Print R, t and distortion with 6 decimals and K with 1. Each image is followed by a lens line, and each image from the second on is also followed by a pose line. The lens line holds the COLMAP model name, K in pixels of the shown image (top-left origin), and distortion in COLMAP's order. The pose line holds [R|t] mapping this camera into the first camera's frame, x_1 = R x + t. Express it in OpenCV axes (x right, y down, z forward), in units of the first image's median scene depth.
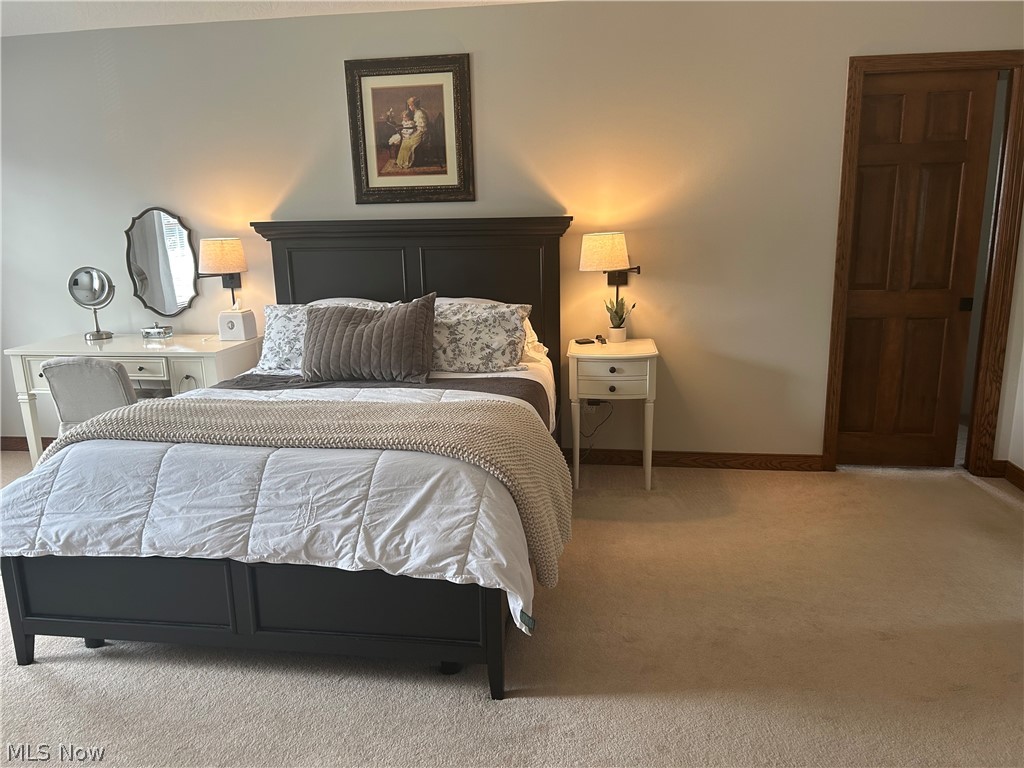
lens RADIAL K [[776.9, 0, 511.5], [0, 776.9, 387.5], [0, 0, 1]] dist [0.005624, -0.017035]
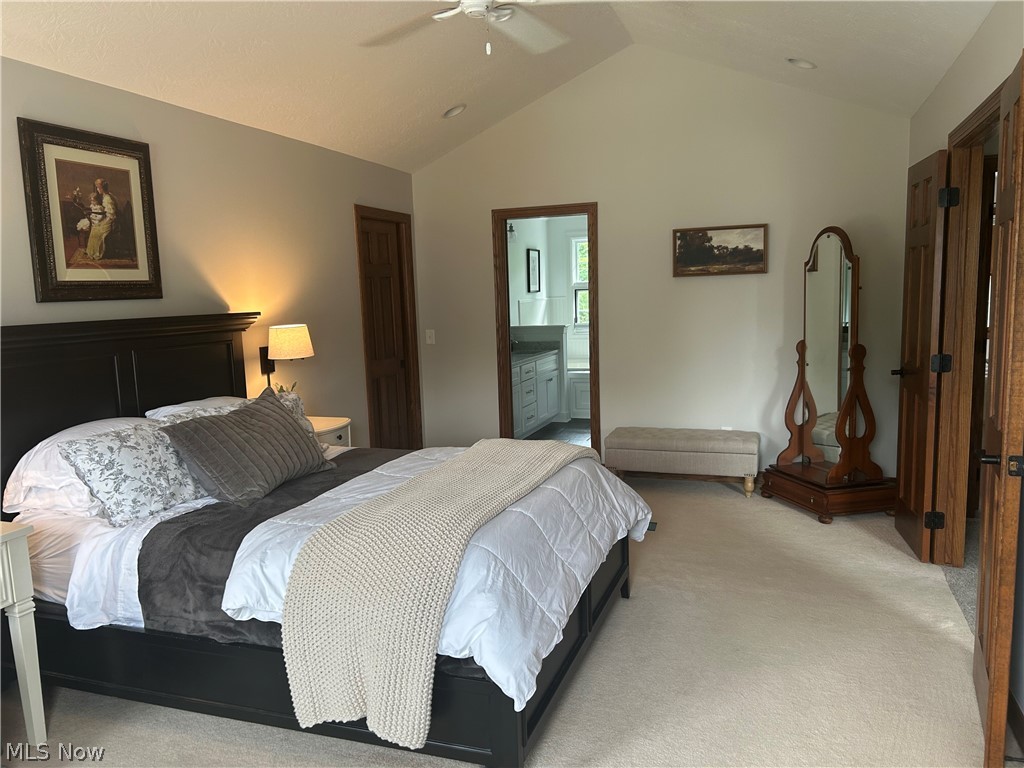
lens RADIAL K [[776.9, 0, 513.4], [0, 776.9, 384.0], [0, 0, 1]] dist [0.005624, -0.017035]
pose [[0.189720, -0.104186, 0.976295, -0.881357], [0.241986, 0.968642, 0.056345, -0.094170], [-0.951551, 0.225560, 0.208982, 0.439623]]
